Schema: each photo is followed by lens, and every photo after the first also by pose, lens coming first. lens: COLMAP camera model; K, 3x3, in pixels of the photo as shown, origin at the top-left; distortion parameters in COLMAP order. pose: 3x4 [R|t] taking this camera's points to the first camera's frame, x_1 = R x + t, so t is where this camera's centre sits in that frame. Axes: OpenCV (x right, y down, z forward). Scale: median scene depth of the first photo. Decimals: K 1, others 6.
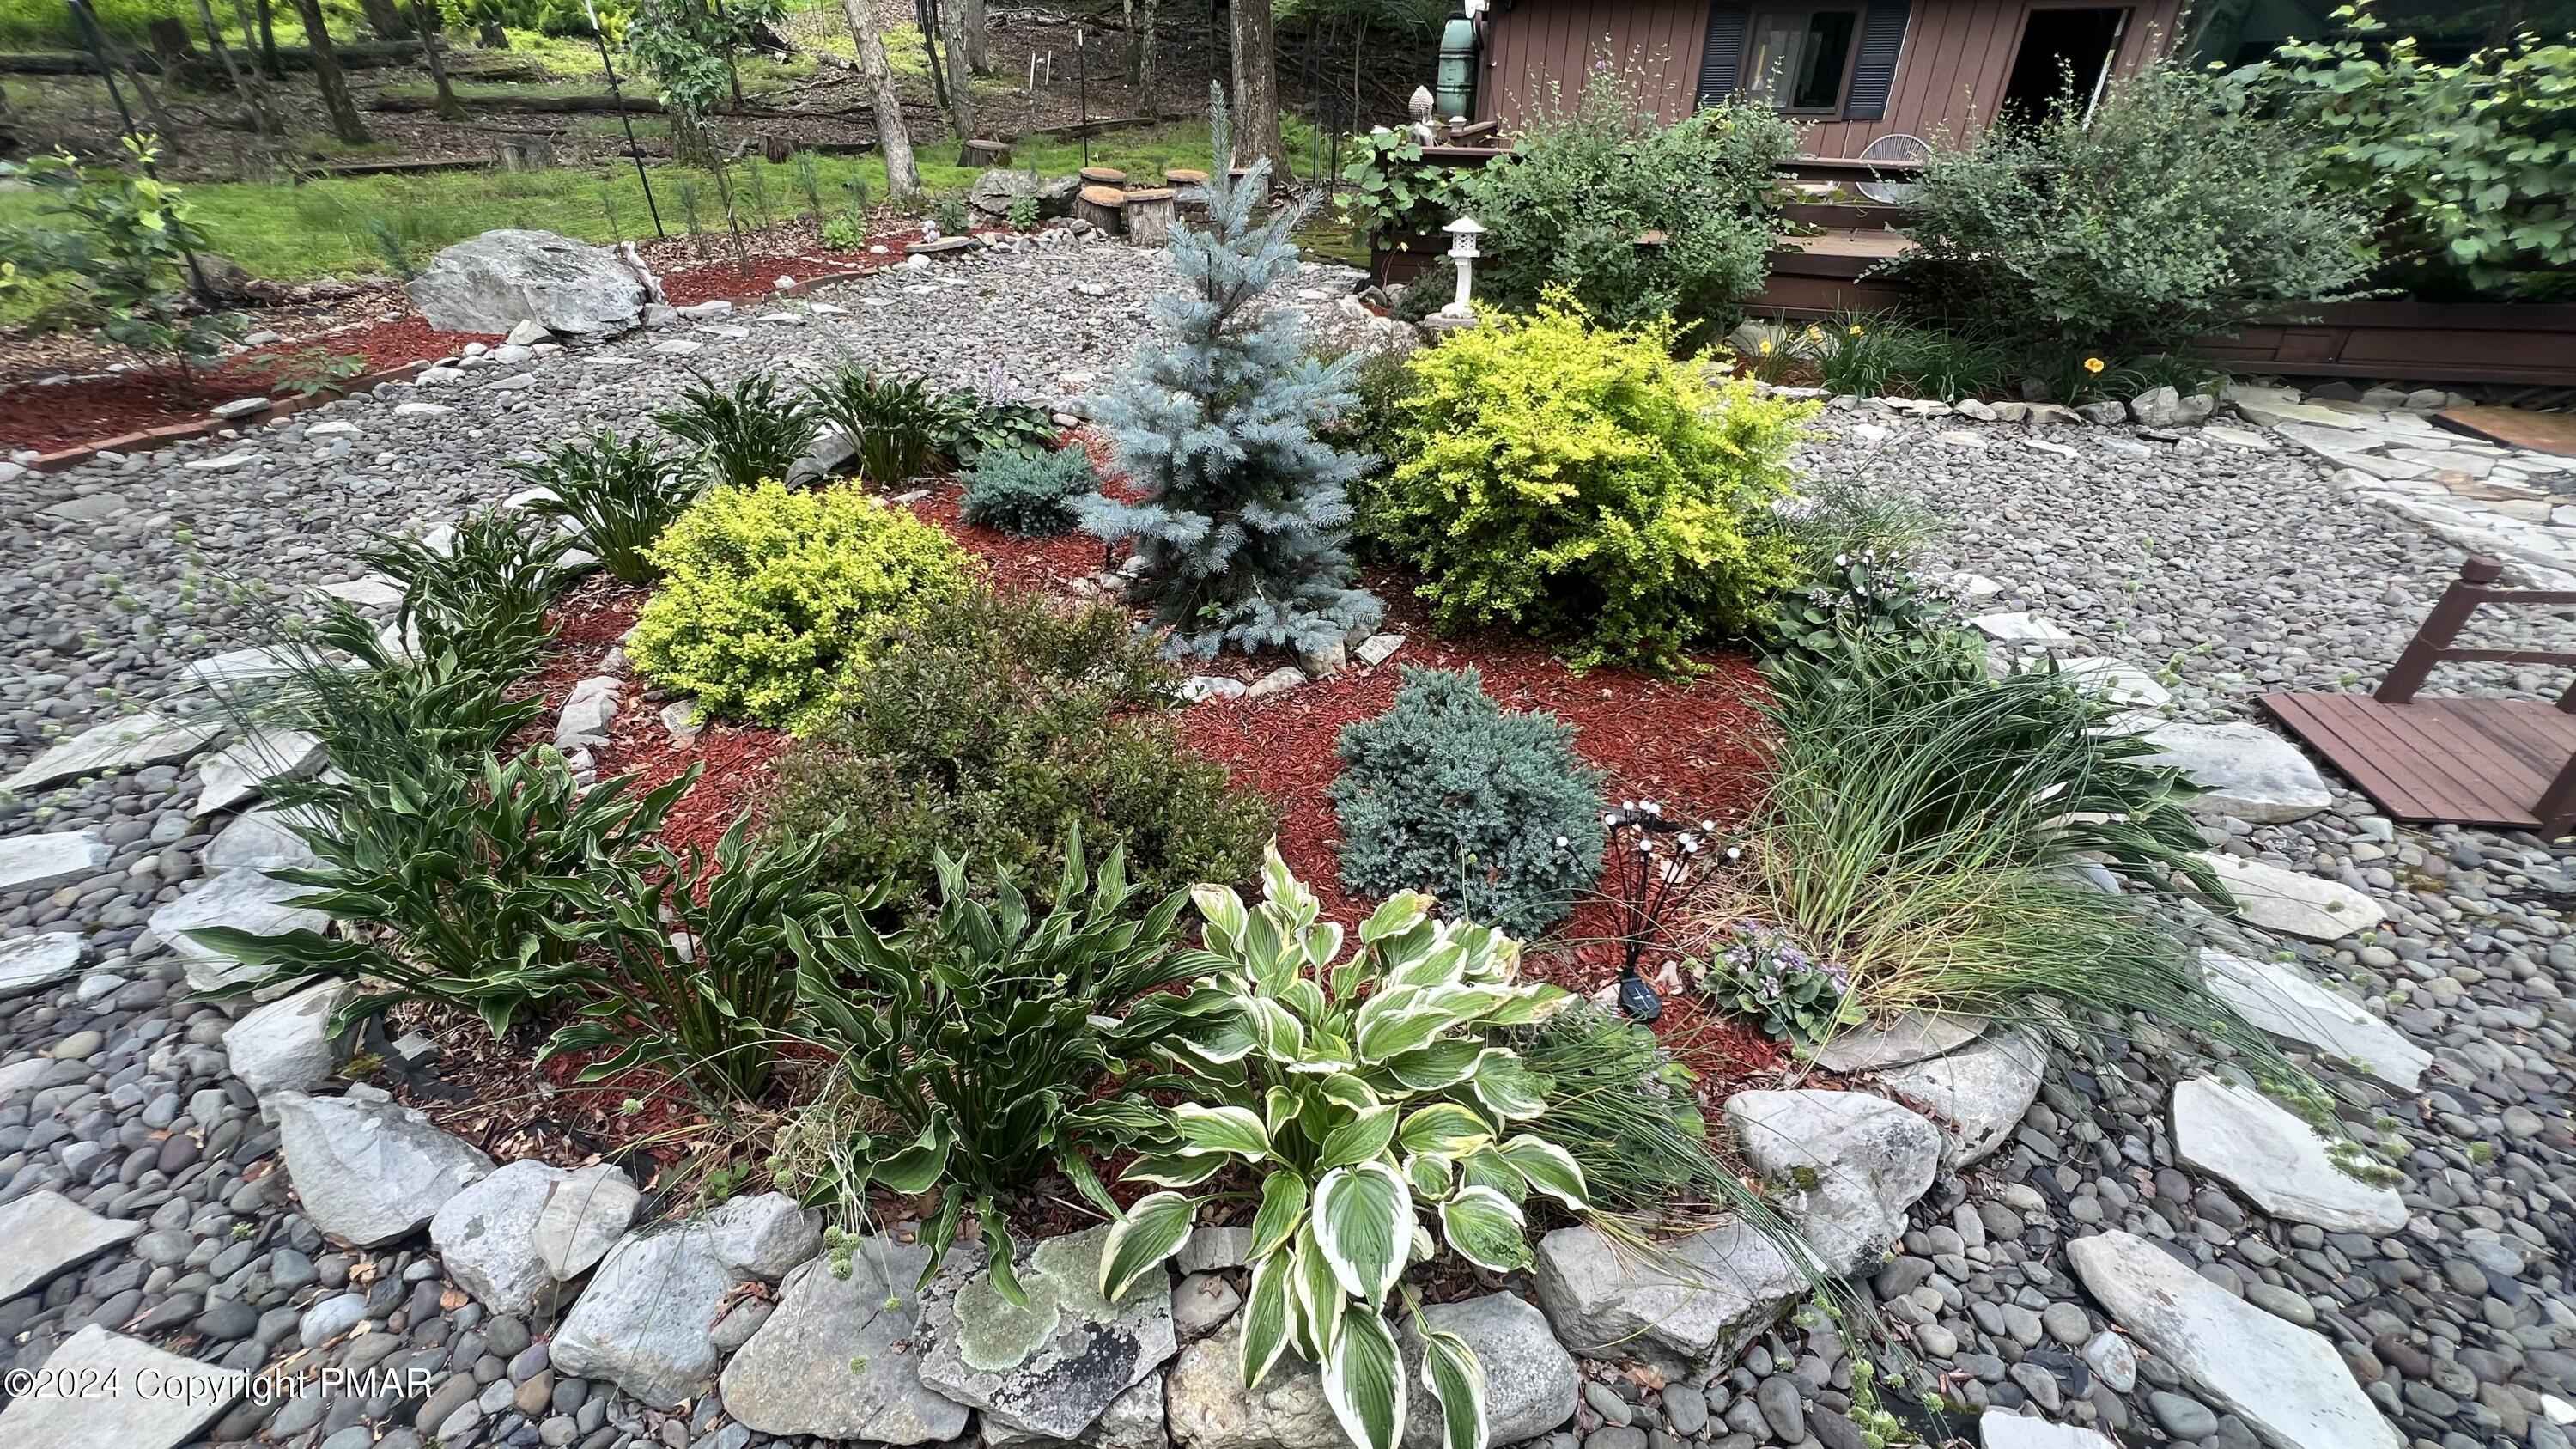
lens RADIAL K [[1034.9, 0, 1288.3], [0, 1034.9, 721.3], [0, 0, 1]] dist [-0.003946, 0.000321]
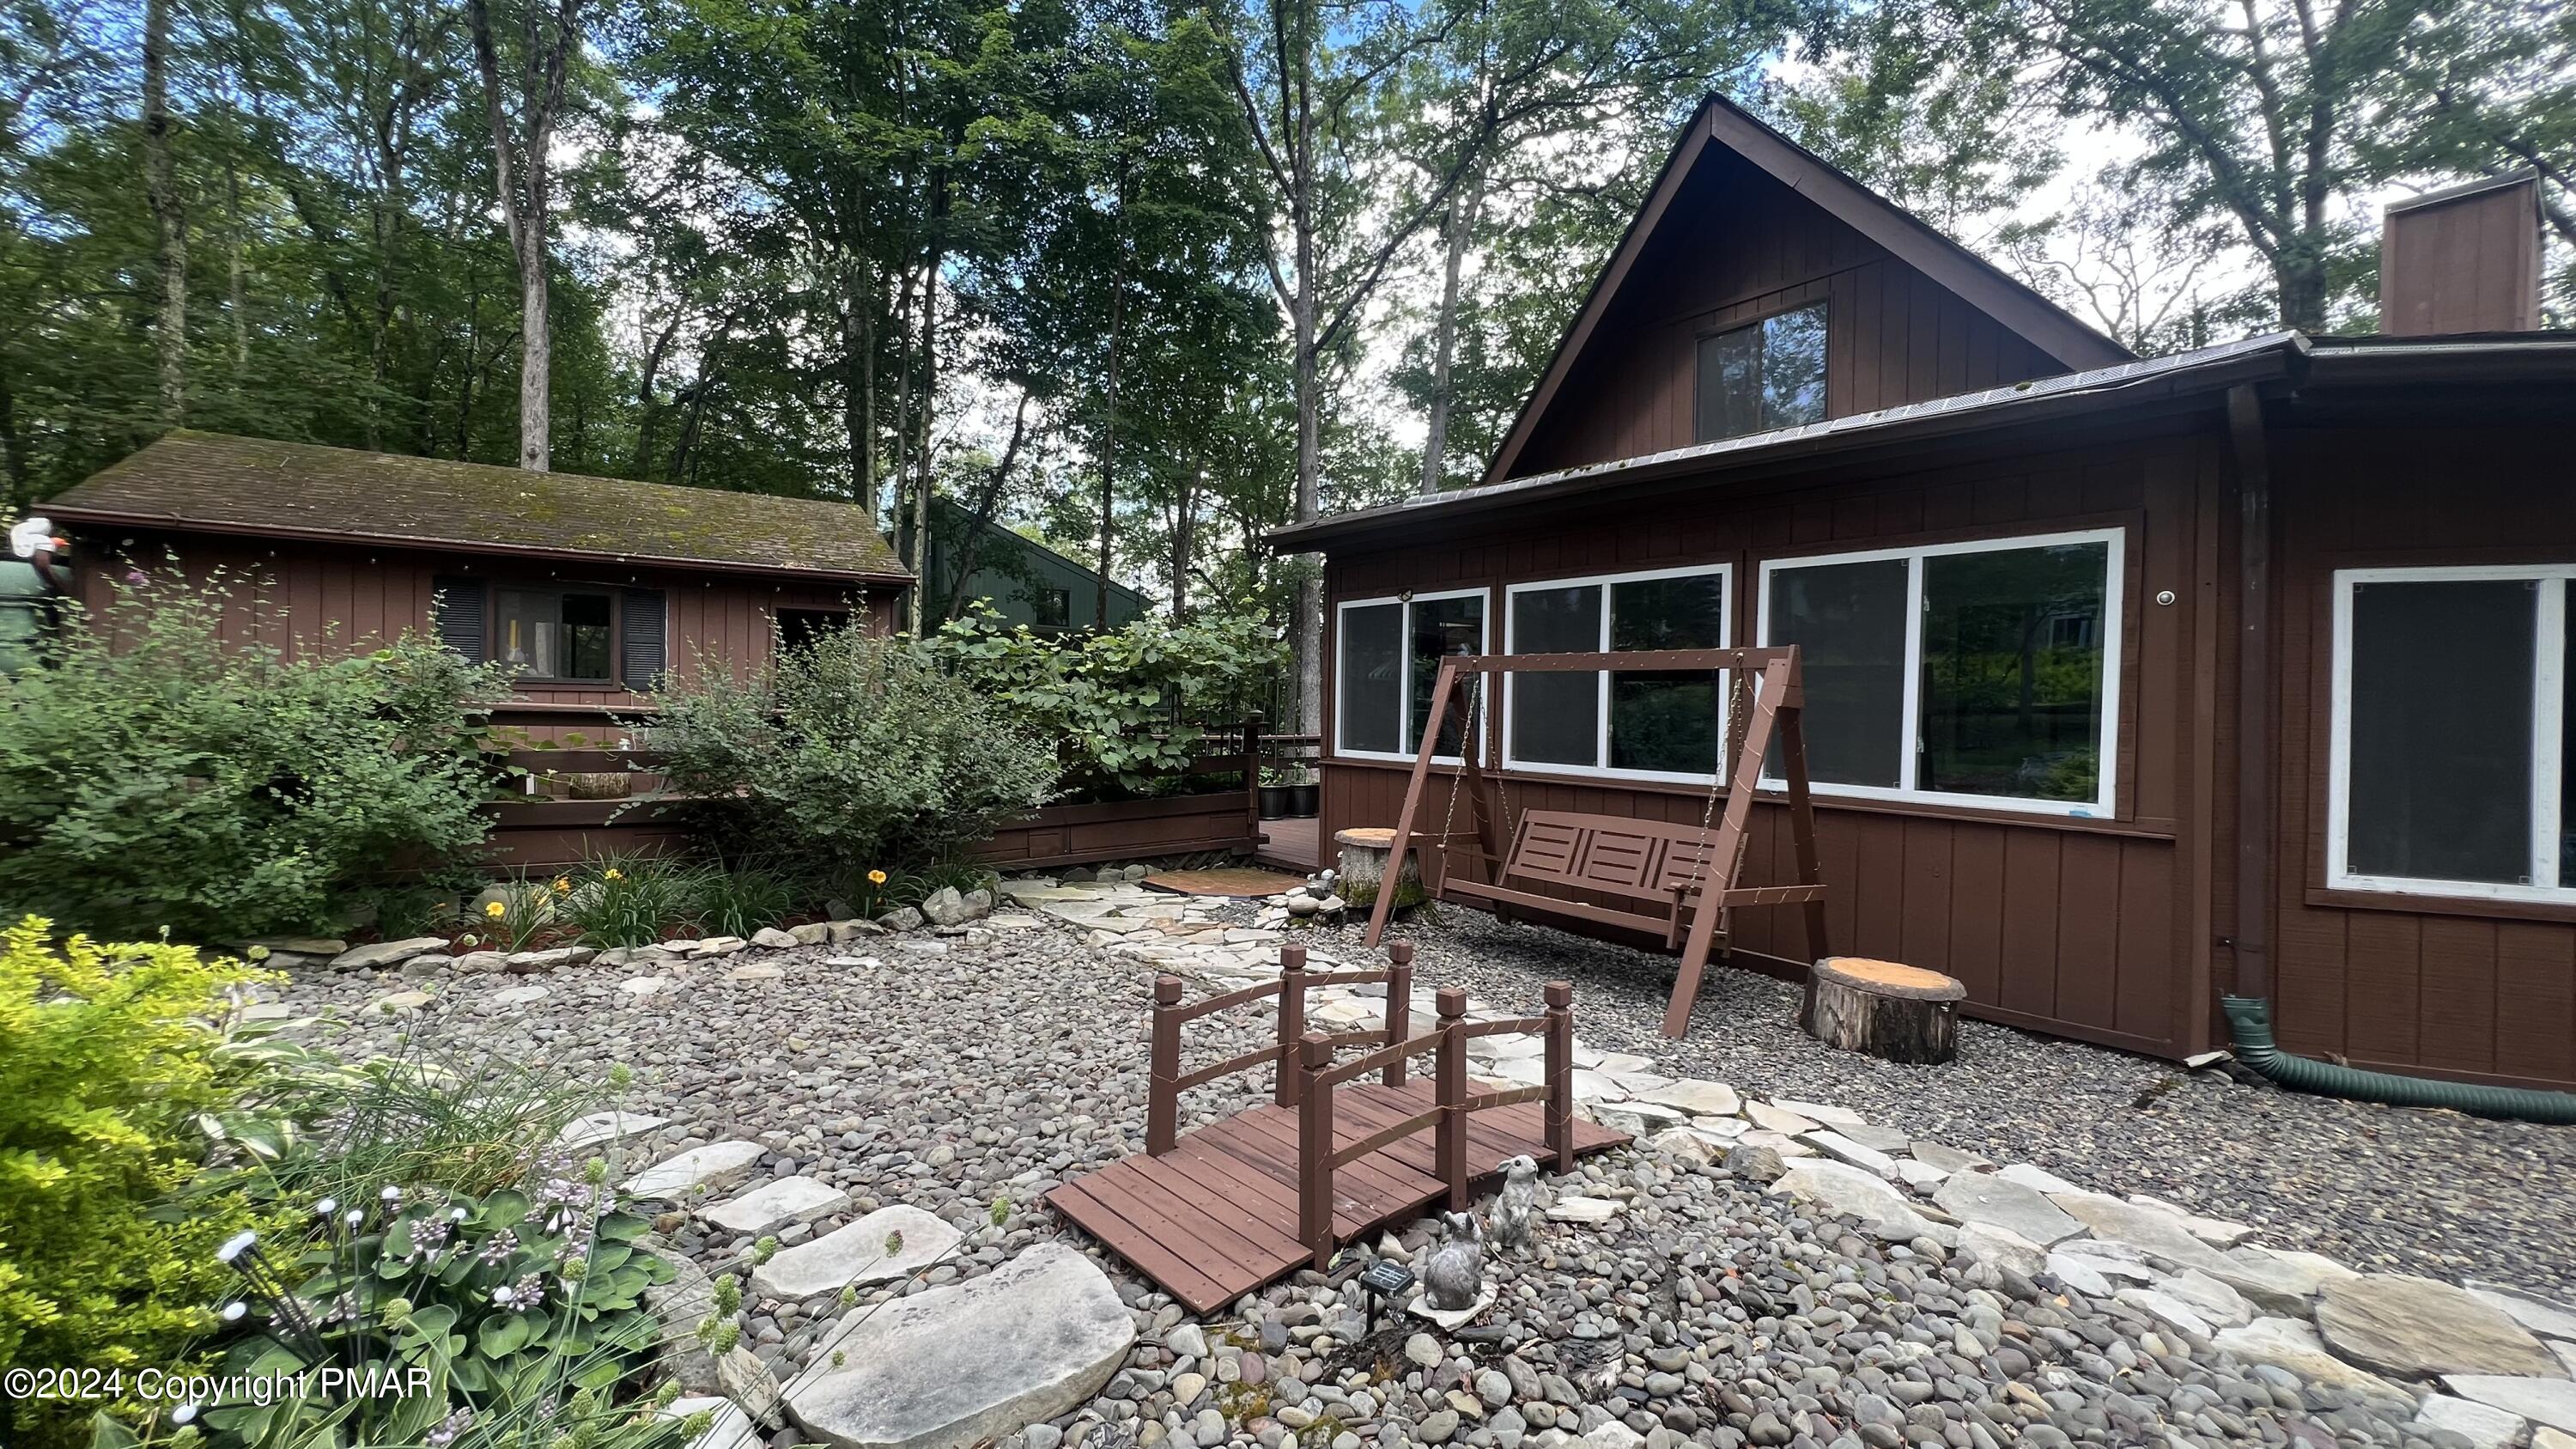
lens RADIAL K [[1034.9, 0, 1280.4], [0, 1034.9, 725.6], [0, 0, 1]] dist [-0.003946, 0.000321]
pose [[0.598105, 0.001658, 0.801416, 0.233004], [0.405695, 0.861776, -0.304556, -0.012407], [-0.691146, 0.507287, 0.514759, 0.160571]]
